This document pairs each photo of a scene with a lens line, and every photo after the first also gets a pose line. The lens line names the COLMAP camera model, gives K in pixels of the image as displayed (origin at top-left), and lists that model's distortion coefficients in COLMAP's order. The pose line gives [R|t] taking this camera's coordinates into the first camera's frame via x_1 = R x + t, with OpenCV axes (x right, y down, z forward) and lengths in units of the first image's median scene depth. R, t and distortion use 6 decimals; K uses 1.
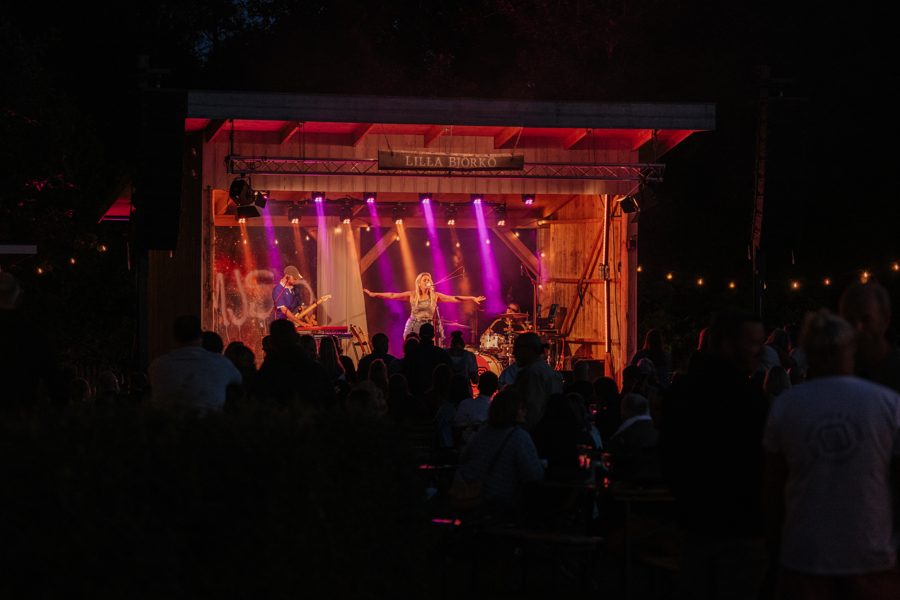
lens RADIAL K [[2337.1, 0, 450.0], [0, 2337.1, 300.0], [0, 0, 1]] dist [0.376076, 9.904913]
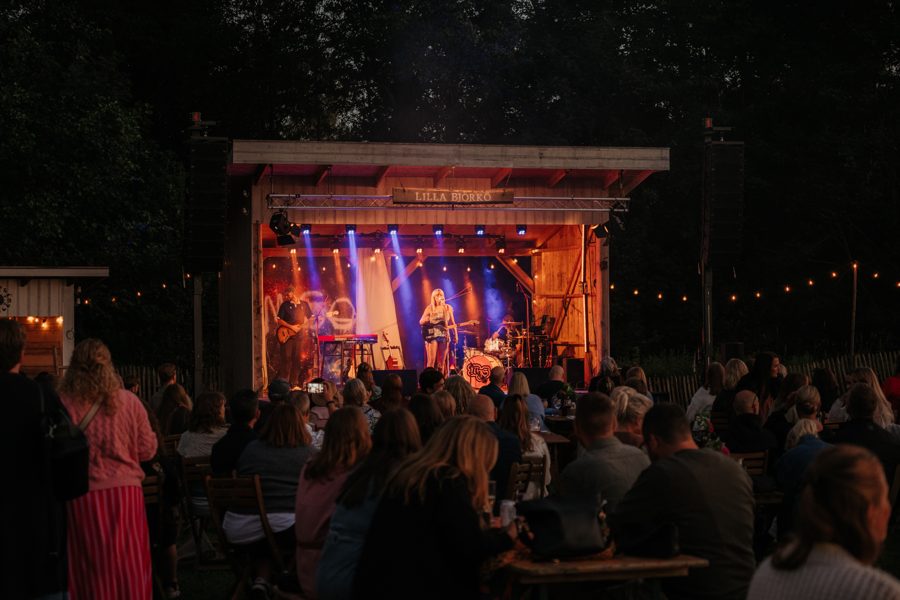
lens RADIAL K [[2337.1, 0, 450.0], [0, 2337.1, 300.0], [0, 0, 1]] dist [0.376076, 9.904913]
pose [[0.999737, -0.014418, 0.017814, -0.027499], [0.014407, 0.999896, 0.000737, -0.007546], [-0.017822, -0.000480, 0.999841, -0.247310]]
